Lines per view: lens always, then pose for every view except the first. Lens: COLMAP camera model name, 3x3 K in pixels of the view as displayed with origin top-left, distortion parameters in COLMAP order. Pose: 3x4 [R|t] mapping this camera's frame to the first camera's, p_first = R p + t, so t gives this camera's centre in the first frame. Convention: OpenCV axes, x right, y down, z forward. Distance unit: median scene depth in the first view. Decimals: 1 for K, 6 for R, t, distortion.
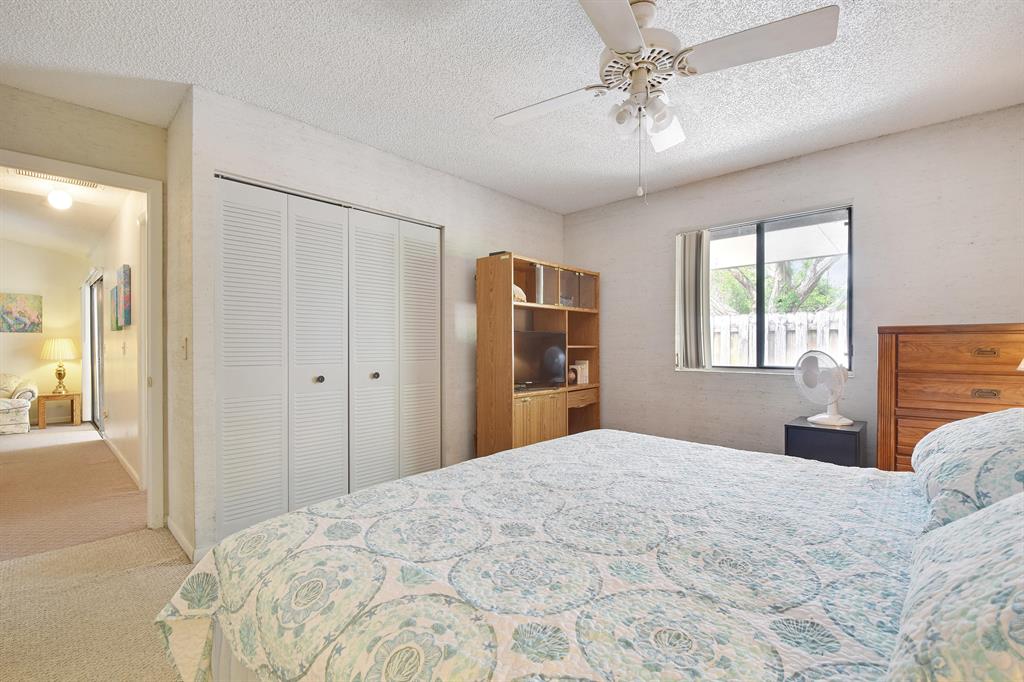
lens RADIAL K [[446.5, 0, 508.7], [0, 446.5, 349.1], [0, 0, 1]] dist [0.021738, -0.025994]
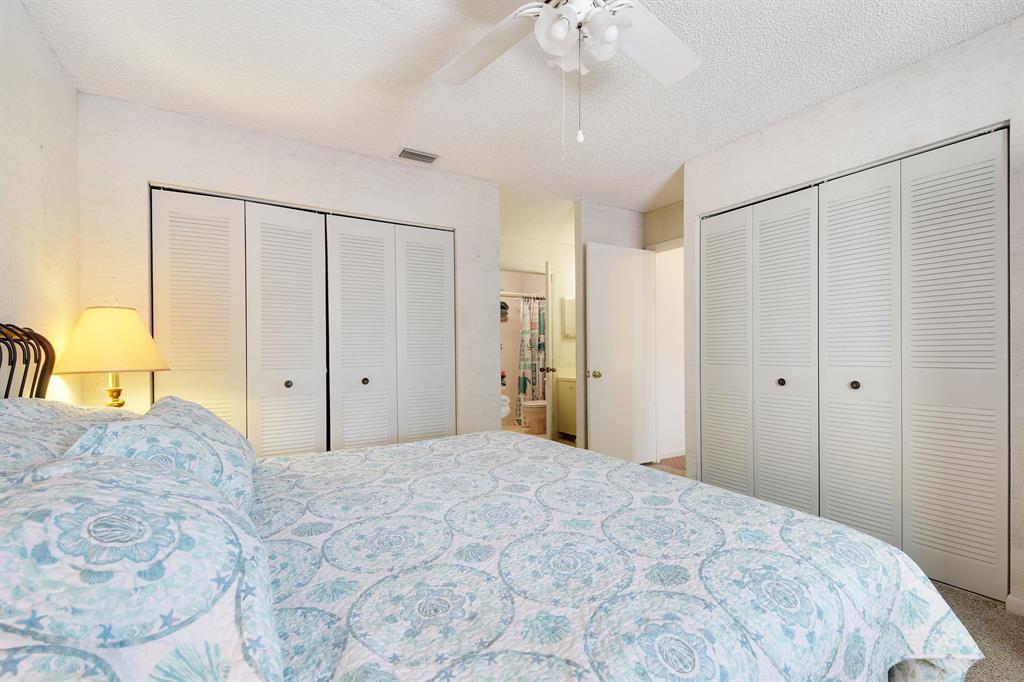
lens RADIAL K [[446.5, 0, 508.7], [0, 446.5, 349.1], [0, 0, 1]] dist [0.021738, -0.025994]
pose [[-0.304468, 0.006226, -0.952502, 0.765479], [0.006012, 0.999971, 0.004615, -0.011706], [0.952504, -0.004321, -0.304497, 0.837936]]
